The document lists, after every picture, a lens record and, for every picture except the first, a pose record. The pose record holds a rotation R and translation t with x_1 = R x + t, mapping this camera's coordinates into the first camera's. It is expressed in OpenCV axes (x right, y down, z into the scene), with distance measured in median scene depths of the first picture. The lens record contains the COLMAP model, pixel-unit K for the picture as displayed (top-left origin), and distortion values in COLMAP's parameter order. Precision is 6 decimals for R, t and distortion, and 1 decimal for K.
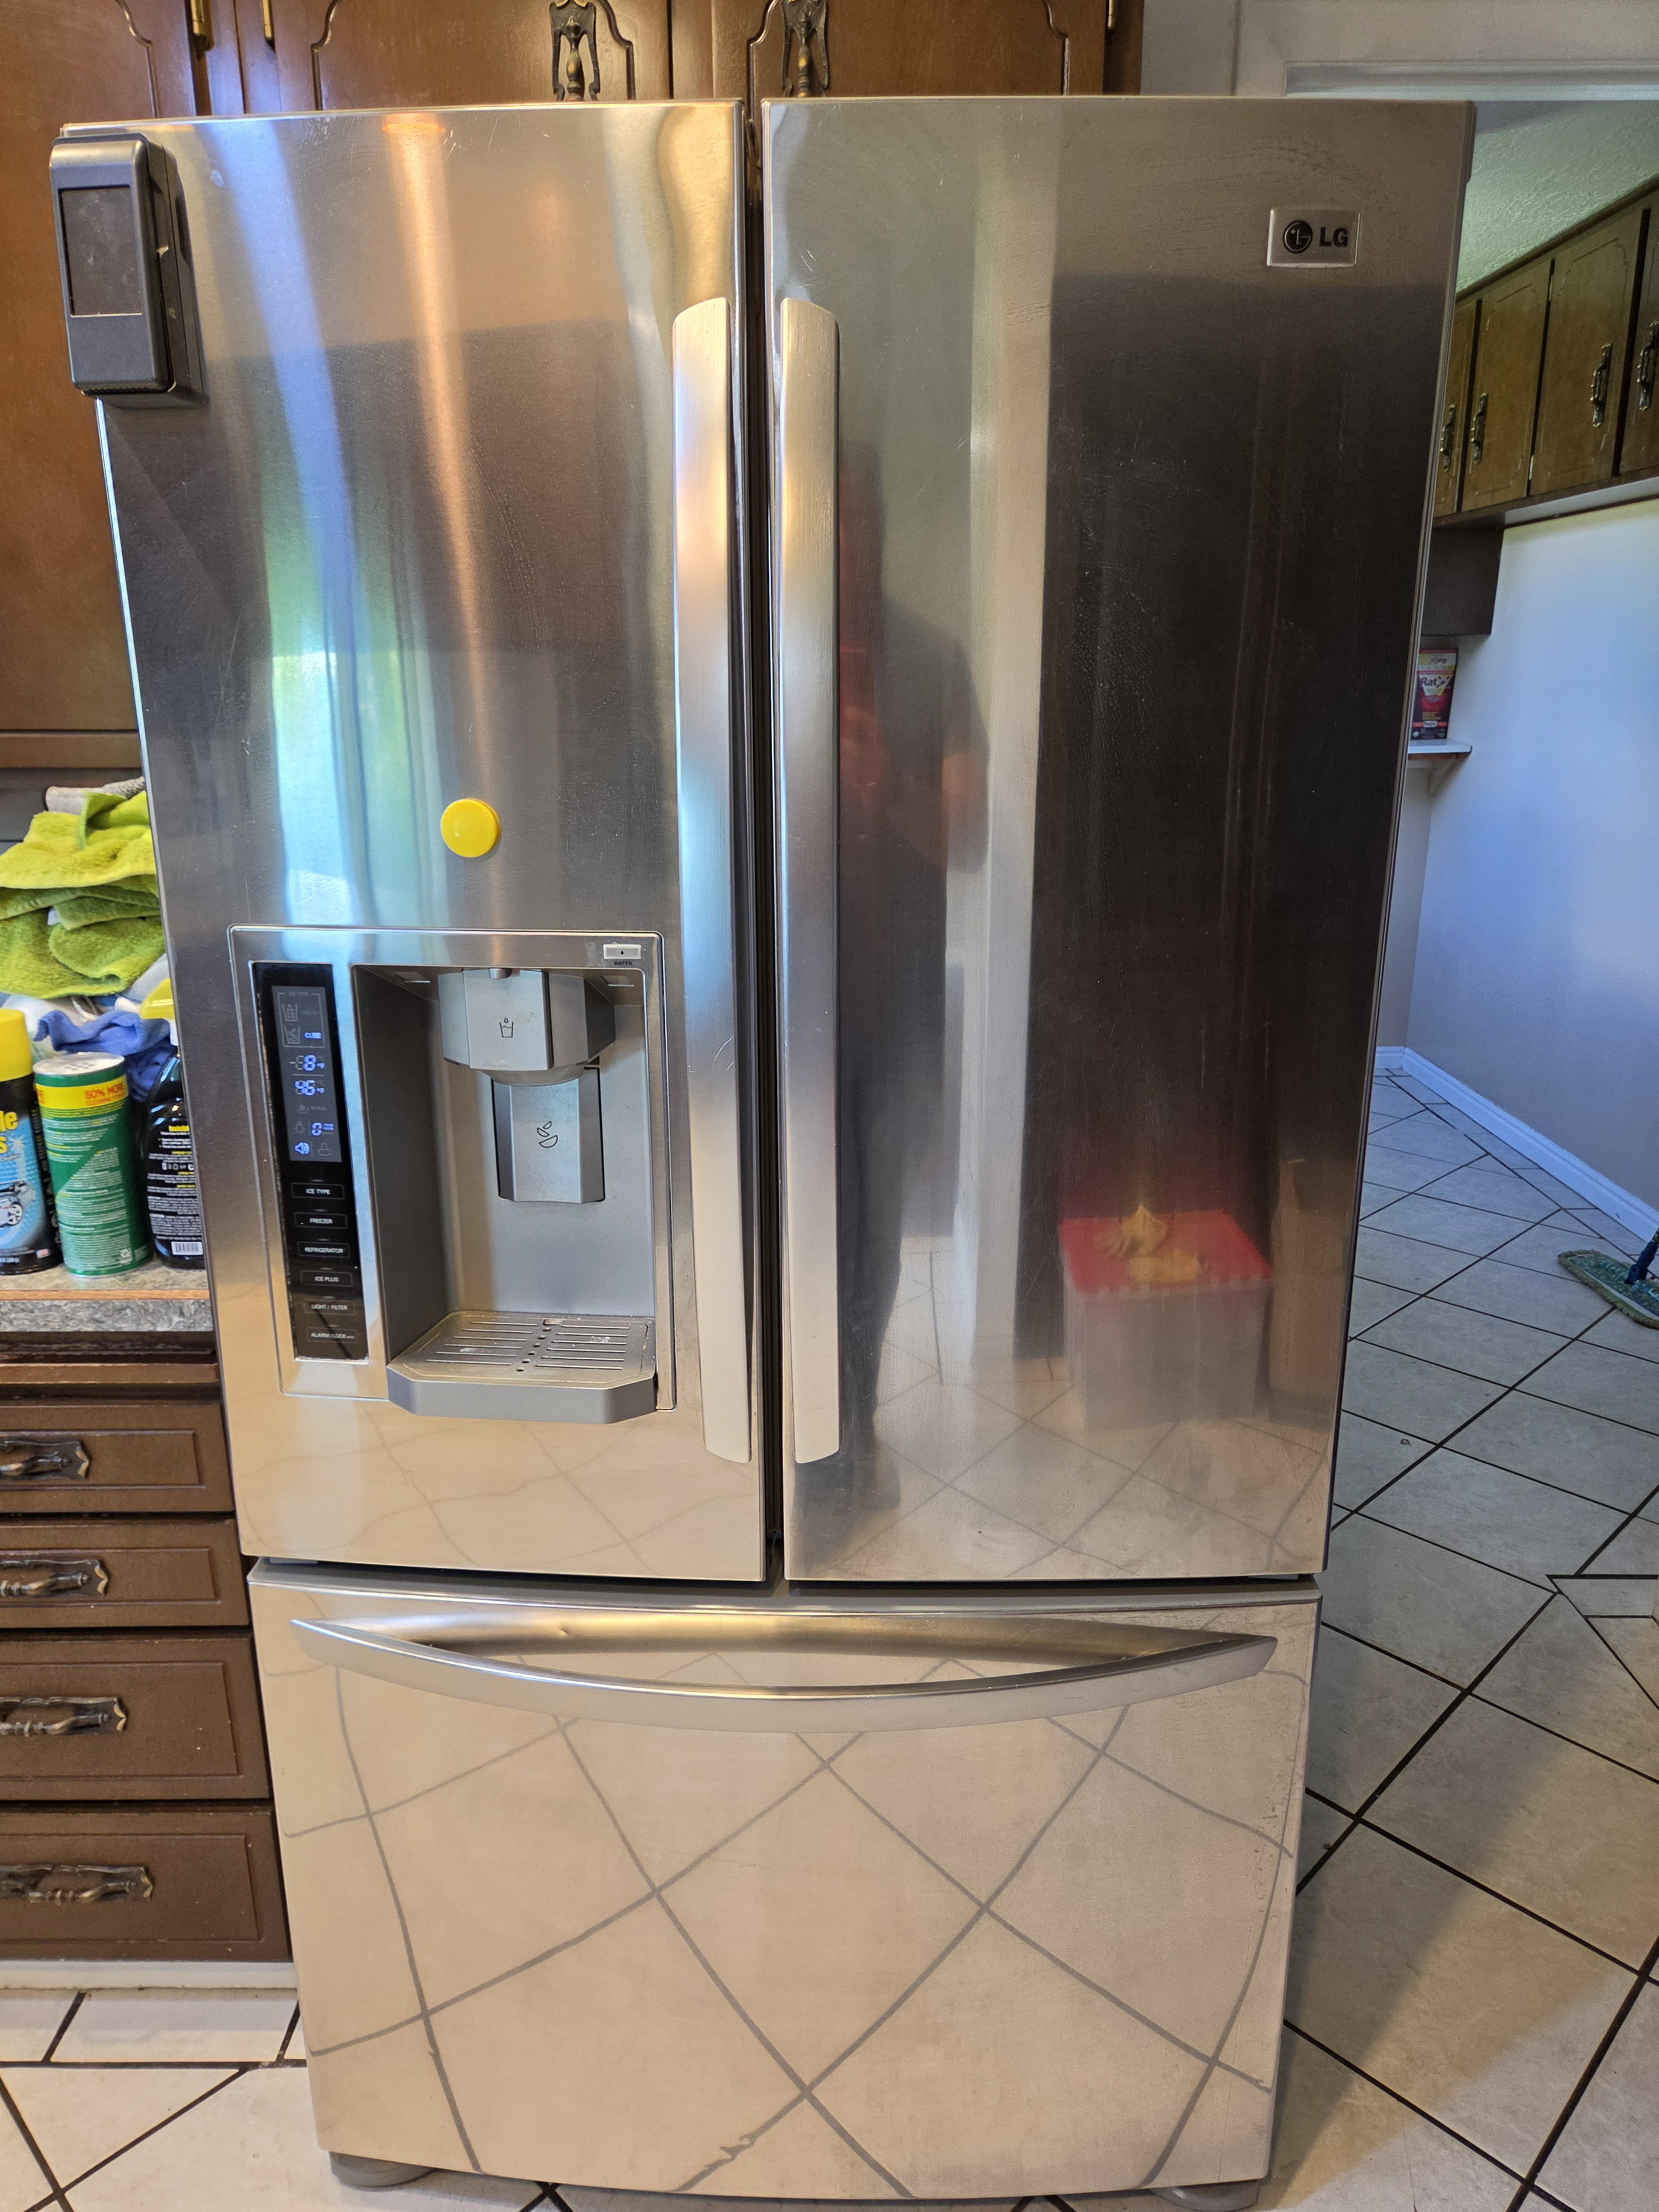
lens RADIAL K [[1488.6, 0, 822.1], [0, 1488.6, 1105.8], [0, 0, 1]] dist [0.011397, -0.007775]
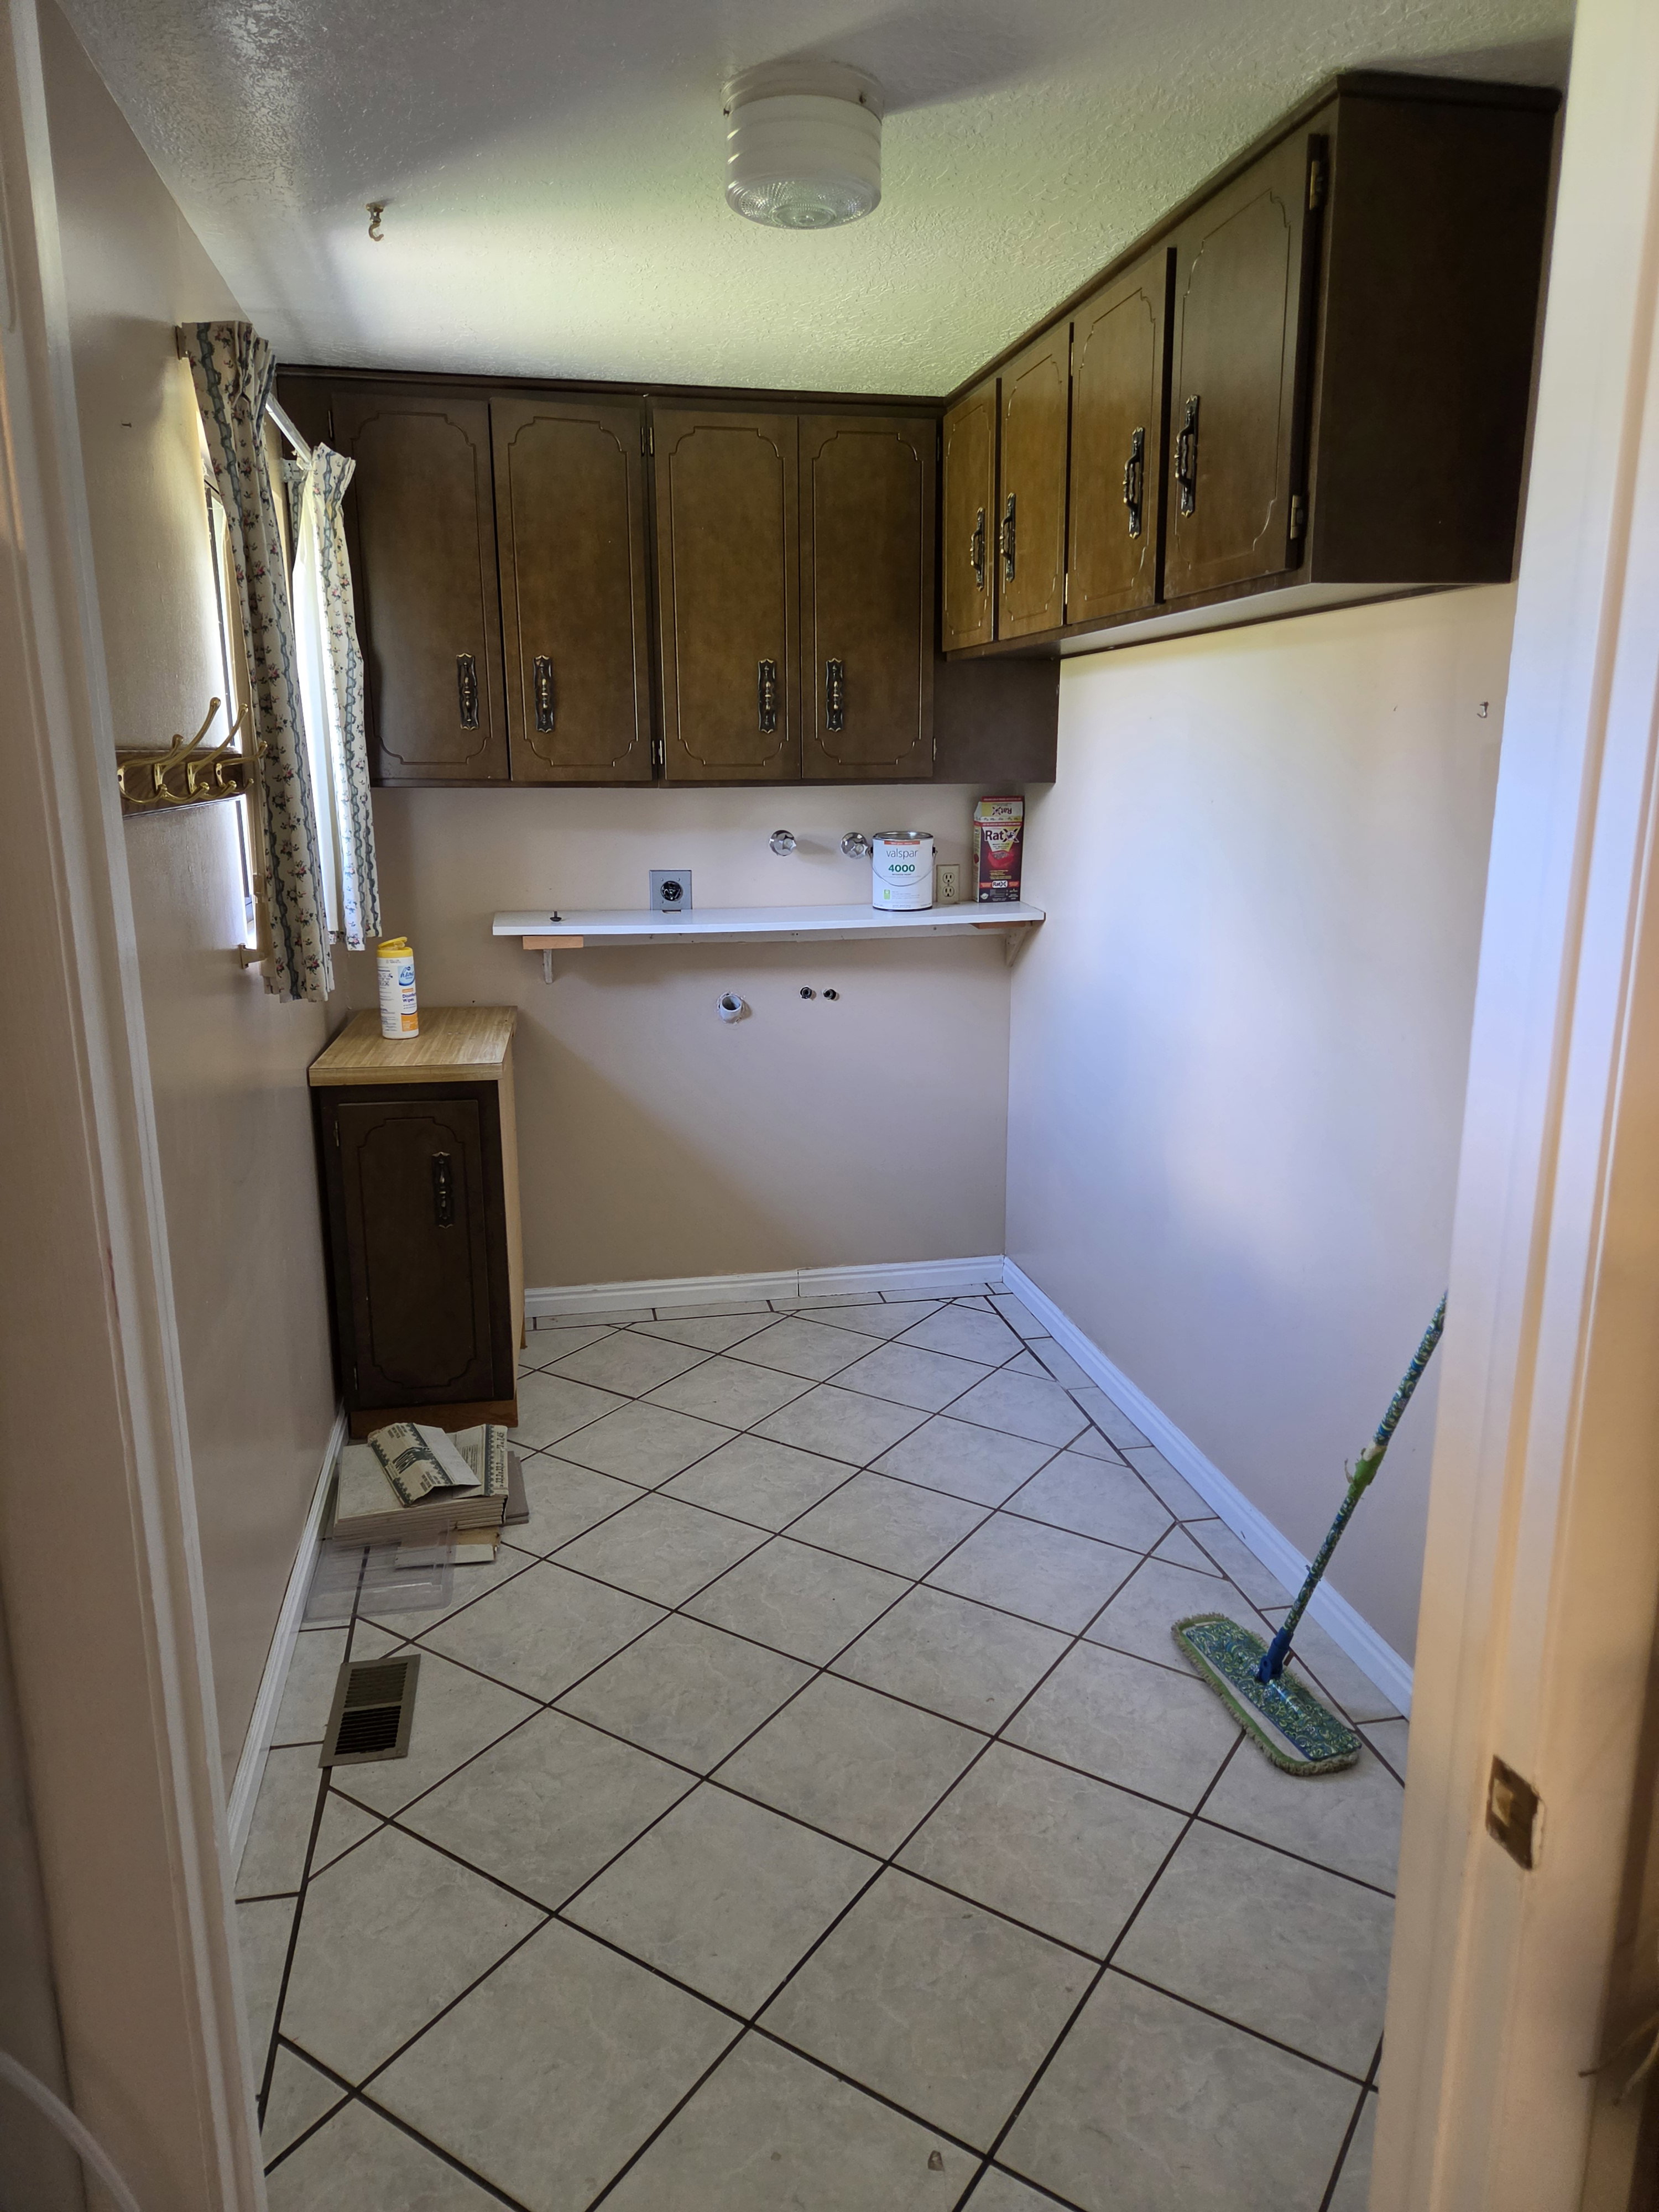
lens RADIAL K [[1488.6, 0, 834.5], [0, 1488.6, 1104.9], [0, 0, 1]] dist [0.011397, -0.007775]
pose [[0.975047, -0.044940, 0.217400, 0.173363], [0.057935, 0.996871, -0.053770, -0.123800], [-0.214304, 0.065024, 0.974600, 0.285417]]
